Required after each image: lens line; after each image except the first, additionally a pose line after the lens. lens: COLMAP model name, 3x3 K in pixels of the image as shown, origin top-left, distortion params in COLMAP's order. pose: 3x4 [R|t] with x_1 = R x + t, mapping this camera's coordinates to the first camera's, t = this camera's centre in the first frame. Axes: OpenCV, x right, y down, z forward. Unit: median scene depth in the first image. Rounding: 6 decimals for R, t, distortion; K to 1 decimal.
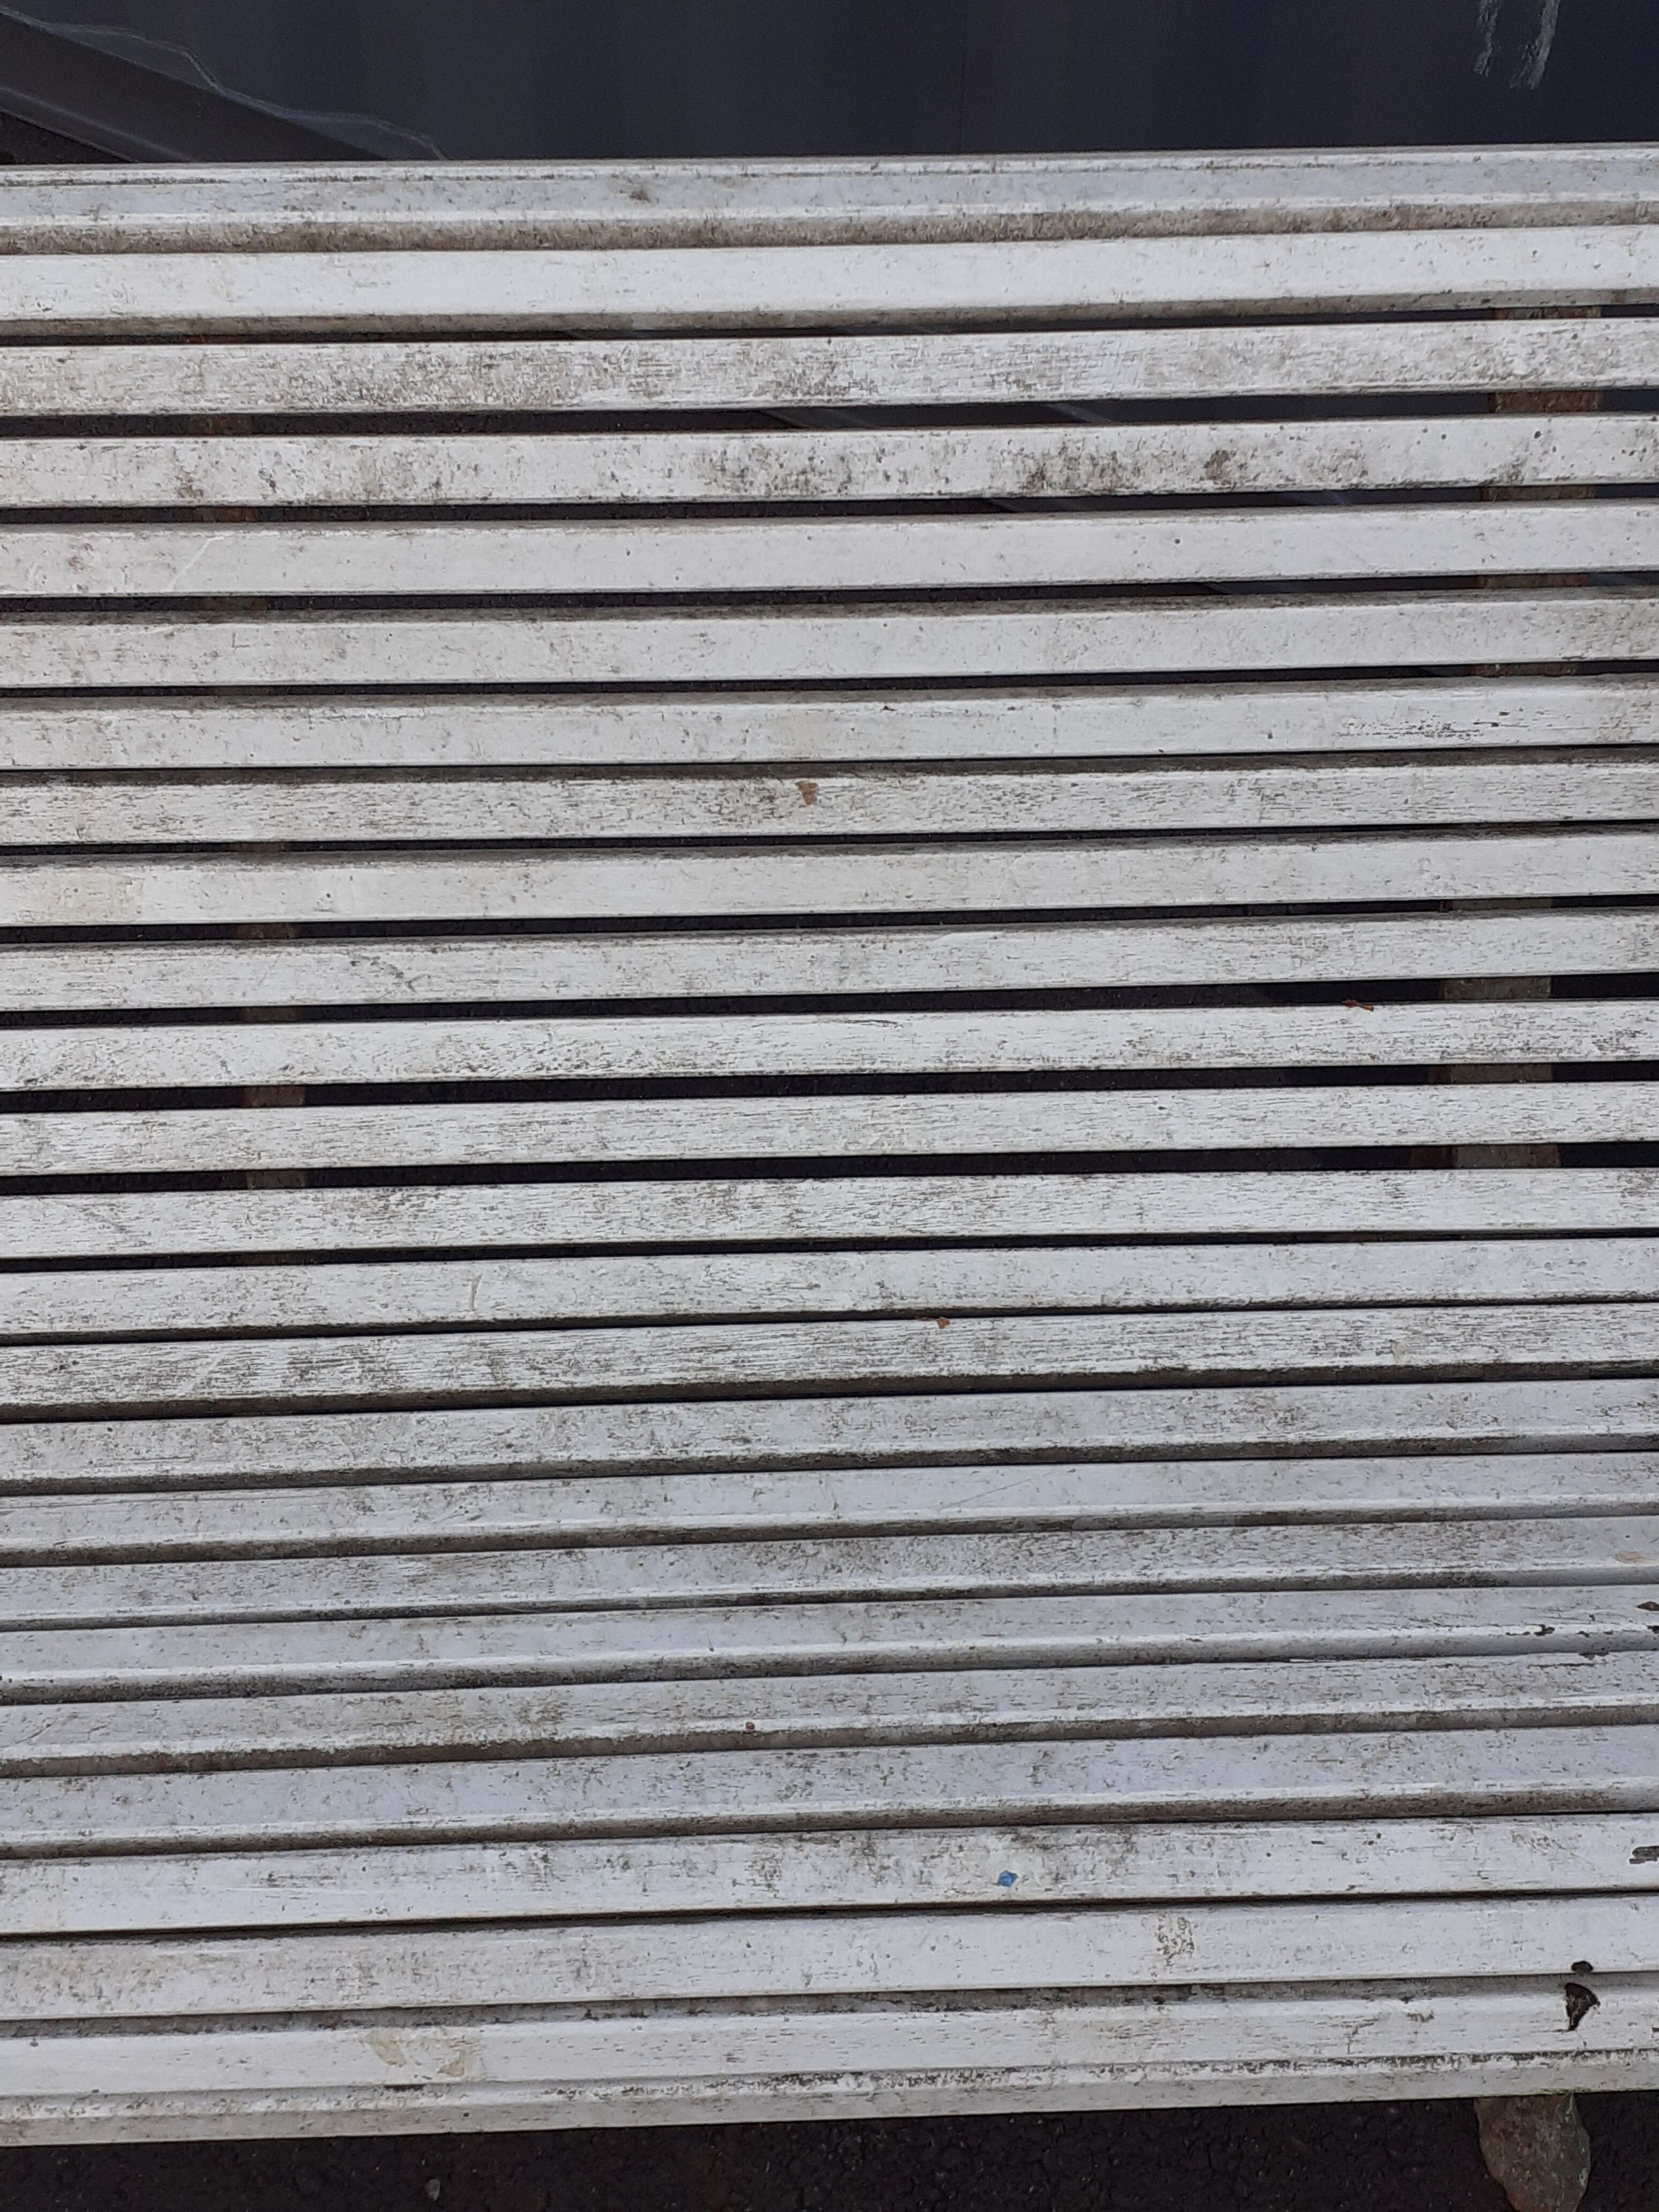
lens RADIAL K [[2789.3, 0, 832.5], [0, 2789.3, 1074.5], [0, 0, 1]] dist [0.093750, 0.000000]
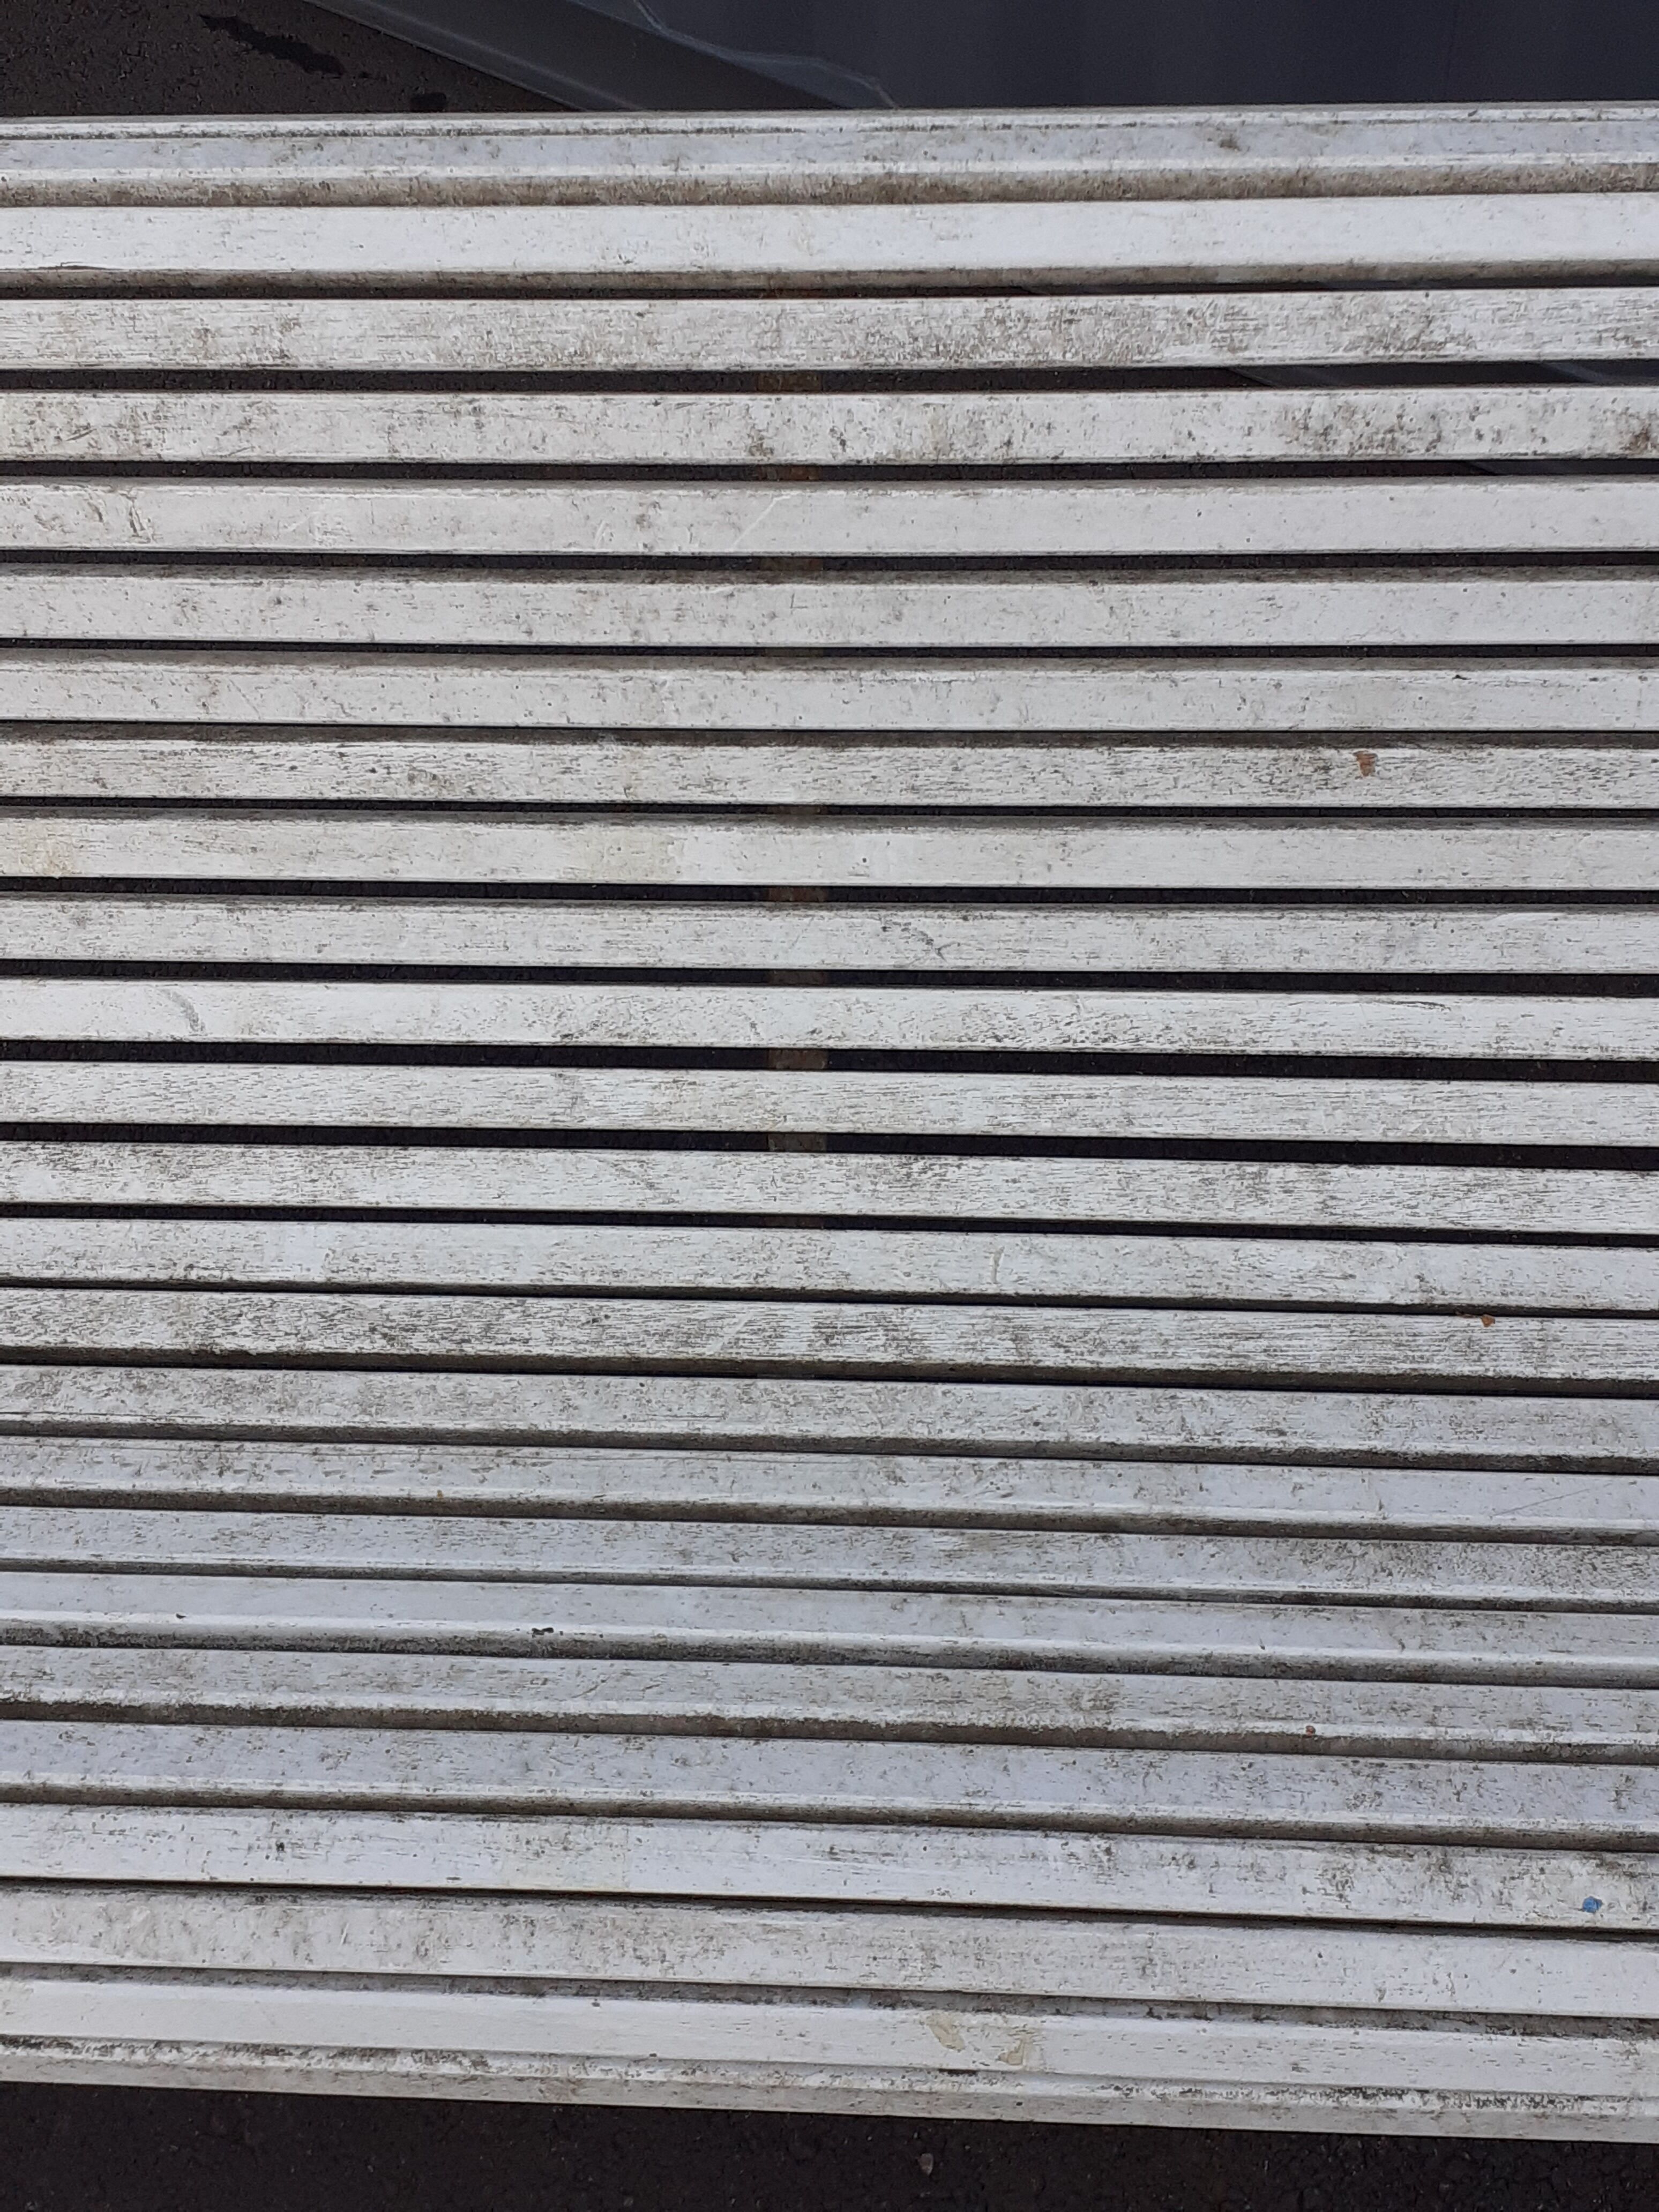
lens RADIAL K [[2789.3, 0, 860.8], [0, 2789.3, 1082.1], [0, 0, 1]] dist [0.093750, 0.000000]
pose [[0.995582, 0.034011, -0.087519, -0.097842], [-0.032013, 0.999196, 0.024134, -0.009586], [0.088270, -0.021226, 0.995870, 0.017460]]
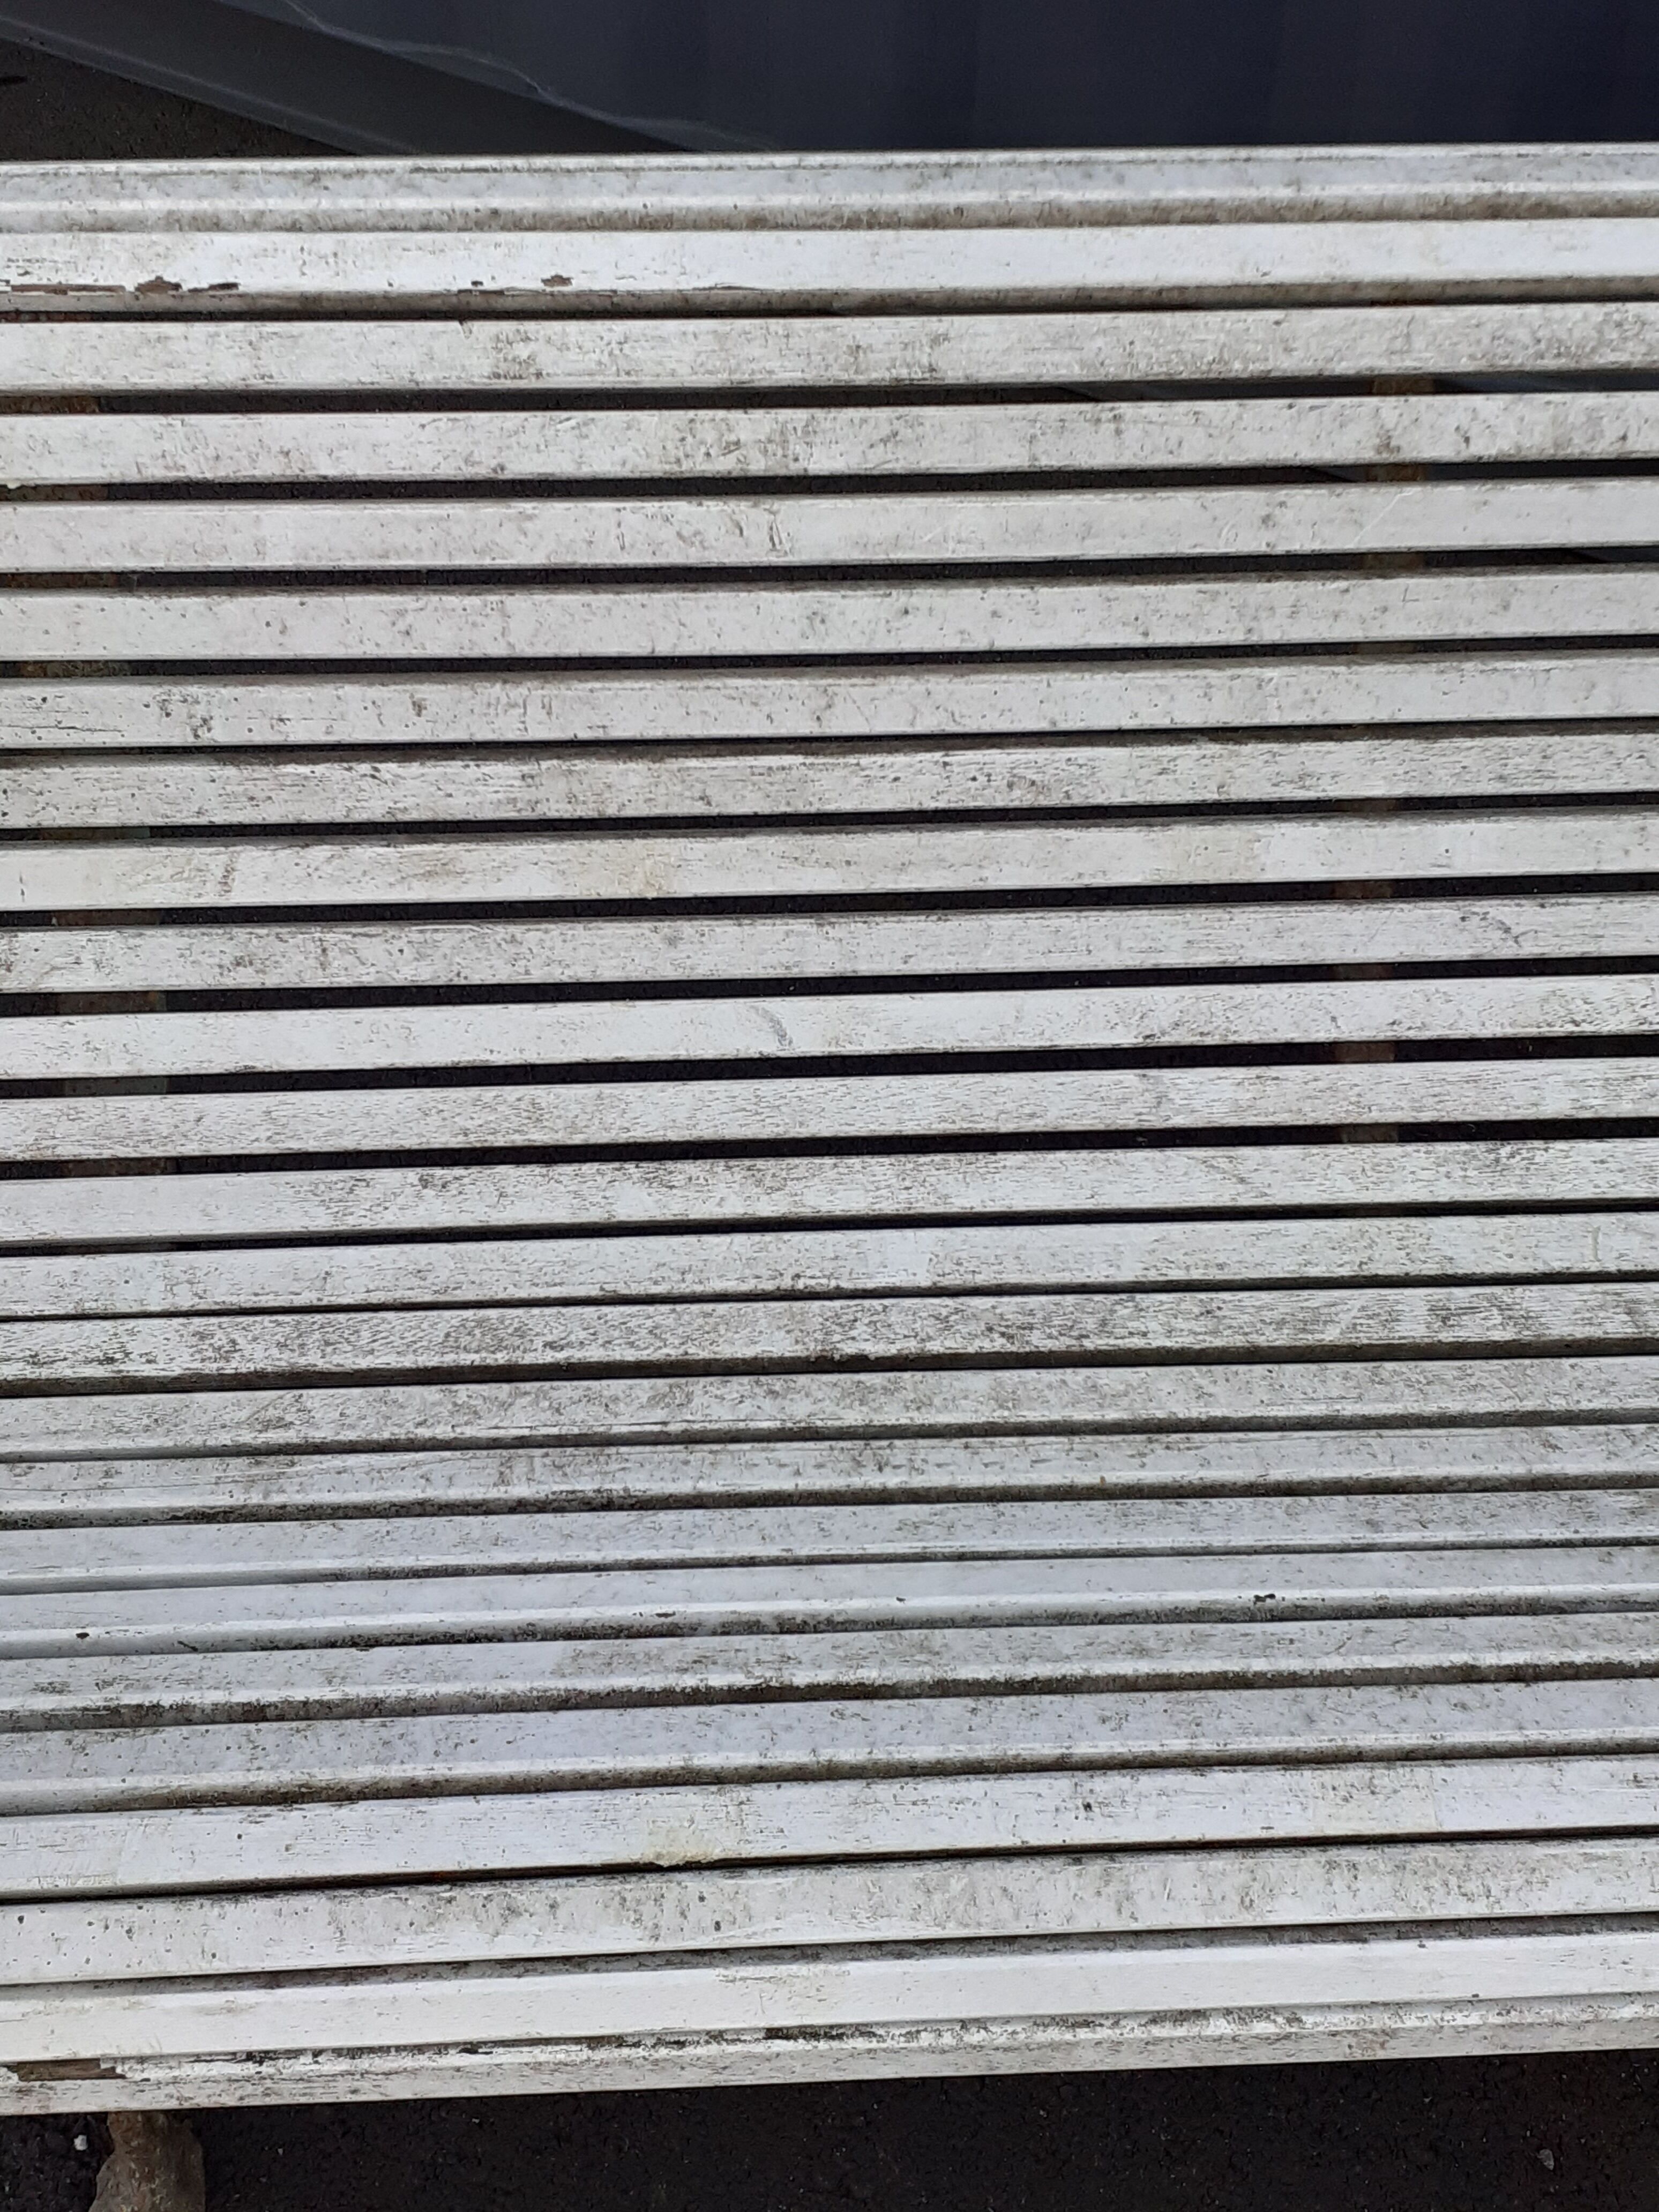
lens RADIAL K [[2789.3, 0, 832.1], [0, 2789.3, 1086.3], [0, 0, 1]] dist [0.093750, 0.000000]
pose [[0.999732, -0.006857, 0.022109, -0.449212], [0.008265, 0.997901, -0.064225, 0.089556], [-0.021622, 0.064390, 0.997691, -0.009956]]
